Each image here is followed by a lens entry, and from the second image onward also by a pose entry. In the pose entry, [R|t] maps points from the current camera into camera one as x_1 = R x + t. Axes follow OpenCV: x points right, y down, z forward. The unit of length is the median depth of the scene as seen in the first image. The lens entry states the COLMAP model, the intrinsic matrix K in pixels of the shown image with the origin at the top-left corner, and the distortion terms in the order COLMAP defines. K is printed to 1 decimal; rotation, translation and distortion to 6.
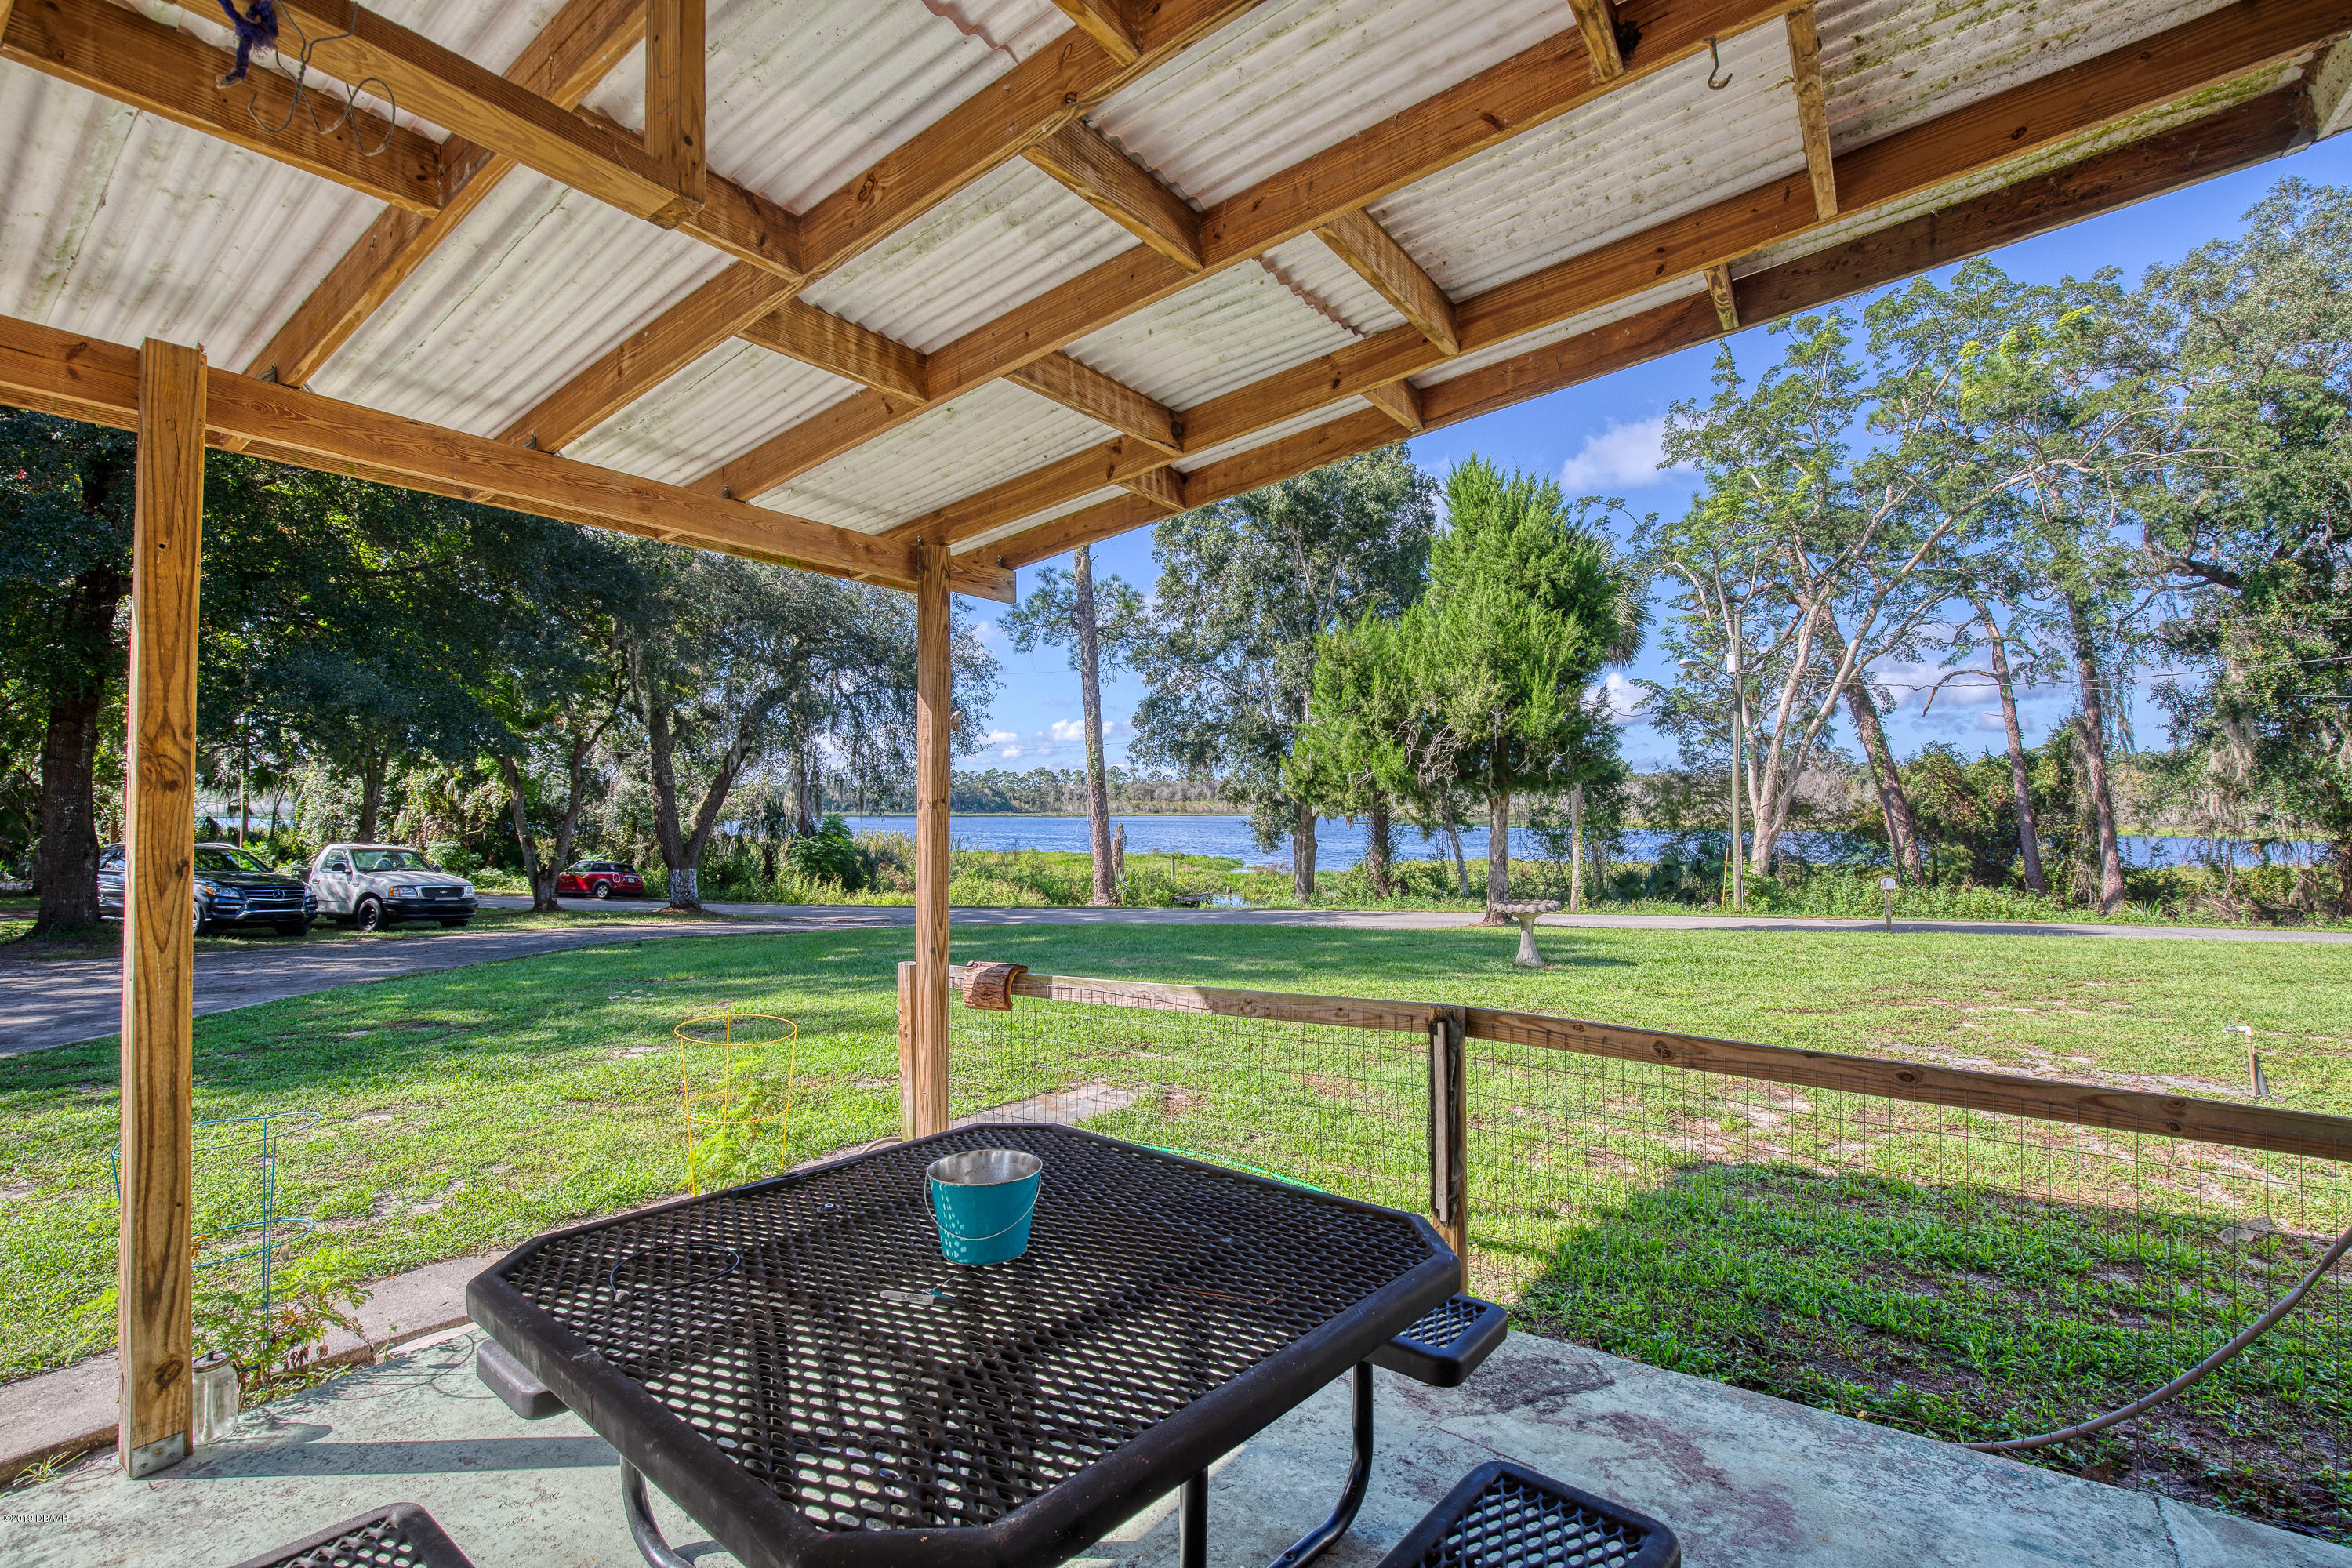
lens RADIAL K [[1108.4, 0, 1177.9], [0, 1108.4, 797.6], [0, 0, 1]] dist [-0.023874, -0.000502]
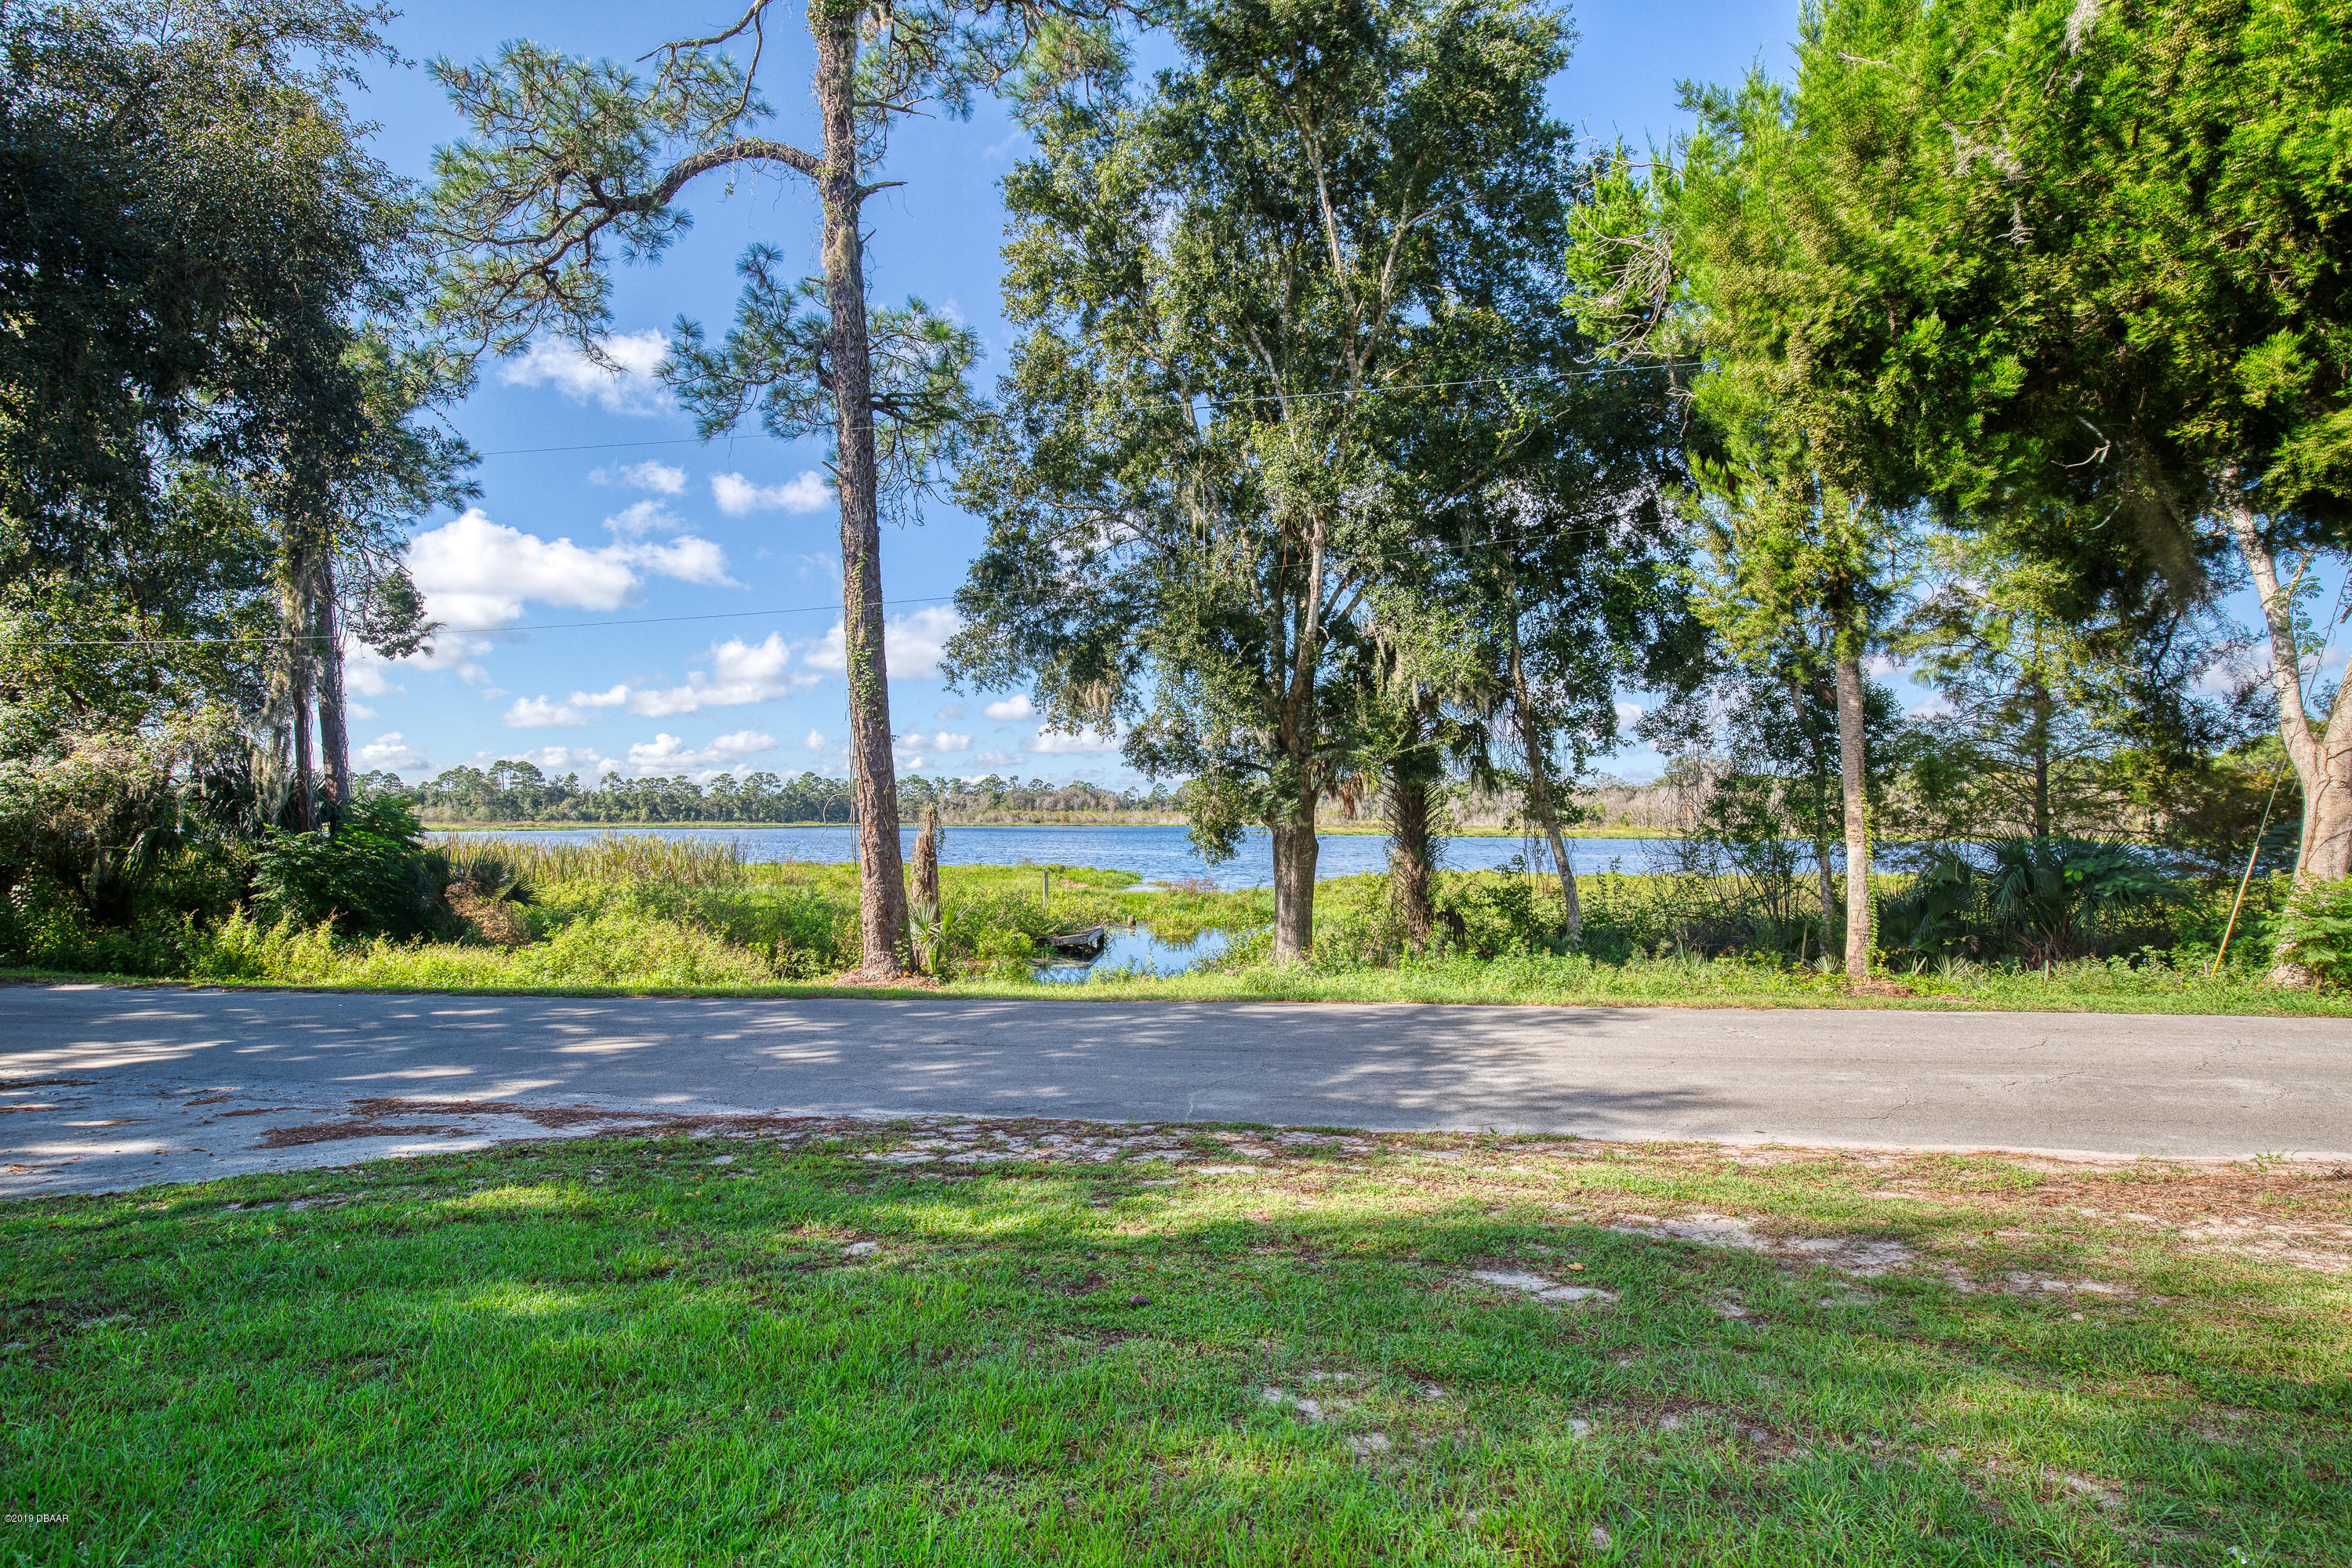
lens RADIAL K [[1108.4, 0, 1177.9], [0, 1108.4, 797.6], [0, 0, 1]] dist [-0.023874, -0.000502]
pose [[0.994554, 0.003441, 0.104168, 0.006918], [-0.002222, 0.999928, -0.011818, 0.026066], [-0.104201, 0.011522, 0.994489, 0.487925]]
